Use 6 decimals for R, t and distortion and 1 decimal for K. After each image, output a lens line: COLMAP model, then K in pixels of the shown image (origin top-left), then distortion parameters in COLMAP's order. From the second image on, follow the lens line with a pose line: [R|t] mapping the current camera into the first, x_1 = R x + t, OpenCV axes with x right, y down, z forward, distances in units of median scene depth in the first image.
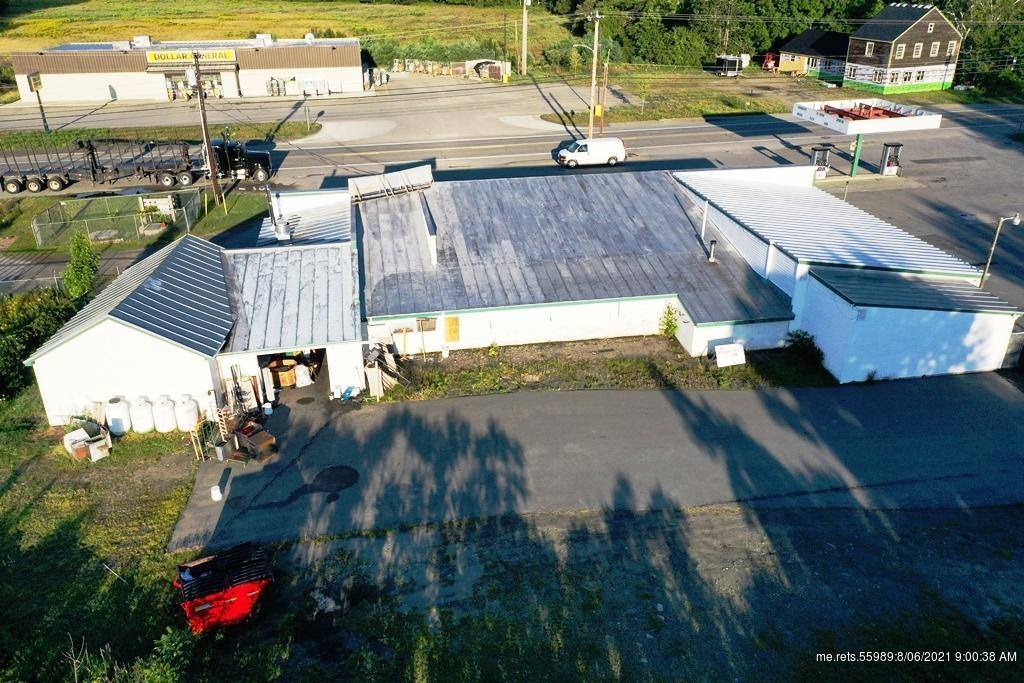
lens RADIAL K [[812.0, 0, 512.0], [0, 812.0, 341.5], [0, 0, 1]] dist [0.003902, 0.001455]
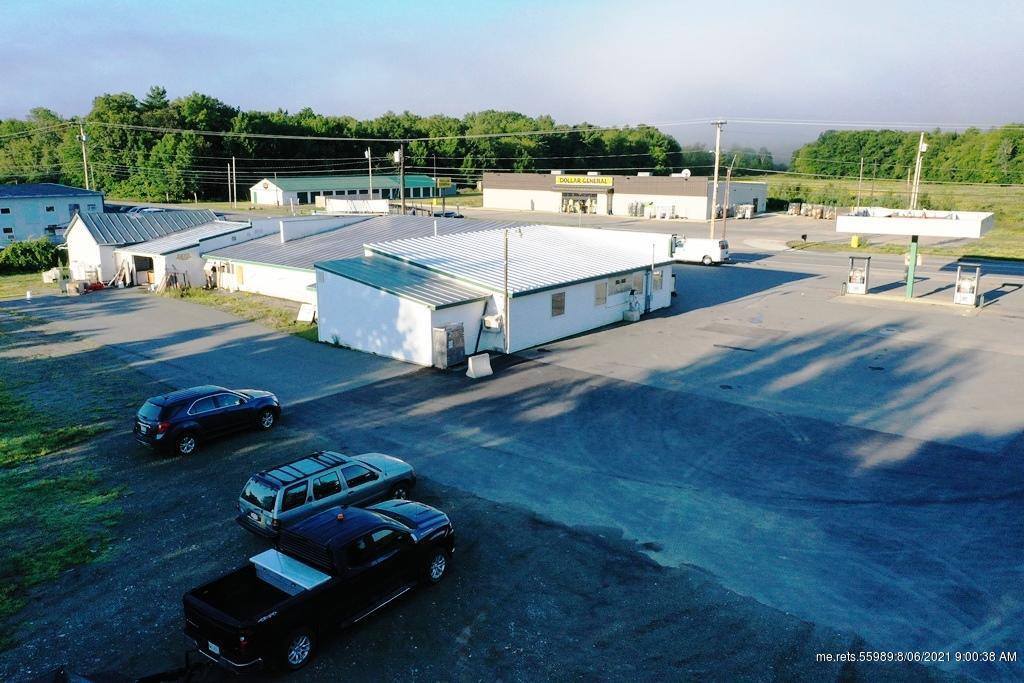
lens RADIAL K [[812.0, 0, 512.0], [0, 812.0, 341.5], [0, 0, 1]] dist [0.003902, 0.001455]
pose [[0.650193, 0.172758, -0.739868, 1.402151], [-0.335694, 0.938919, -0.075770, 0.046881], [0.681586, 0.297634, 0.668472, 0.414474]]
